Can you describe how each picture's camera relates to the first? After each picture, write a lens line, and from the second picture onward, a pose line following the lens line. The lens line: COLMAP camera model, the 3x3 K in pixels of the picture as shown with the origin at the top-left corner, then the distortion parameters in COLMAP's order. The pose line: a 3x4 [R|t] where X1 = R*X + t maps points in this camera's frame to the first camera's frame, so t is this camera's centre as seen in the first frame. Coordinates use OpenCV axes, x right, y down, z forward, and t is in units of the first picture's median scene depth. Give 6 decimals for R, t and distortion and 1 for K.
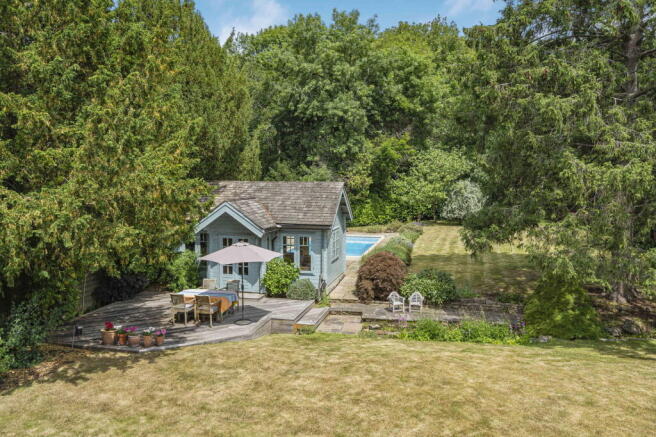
lens RADIAL K [[535.5, 0, 328.0], [0, 535.5, 218.5], [0, 0, 1]] dist [-0.007165, -0.001349]
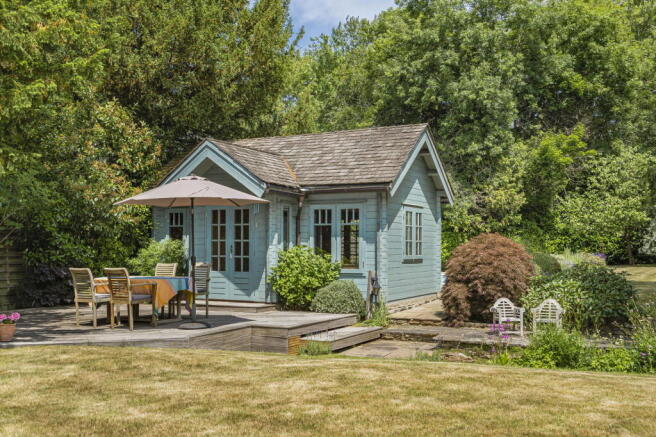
lens RADIAL K [[702.2, 0, 328.0], [0, 702.2, 218.5], [0, 0, 1]] dist [0.098324, -0.007734]
pose [[0.974234, -0.008522, -0.225377, 0.044286], [-0.016460, 0.993934, -0.108735, 0.053966], [0.224937, 0.109643, 0.968185, 0.113843]]
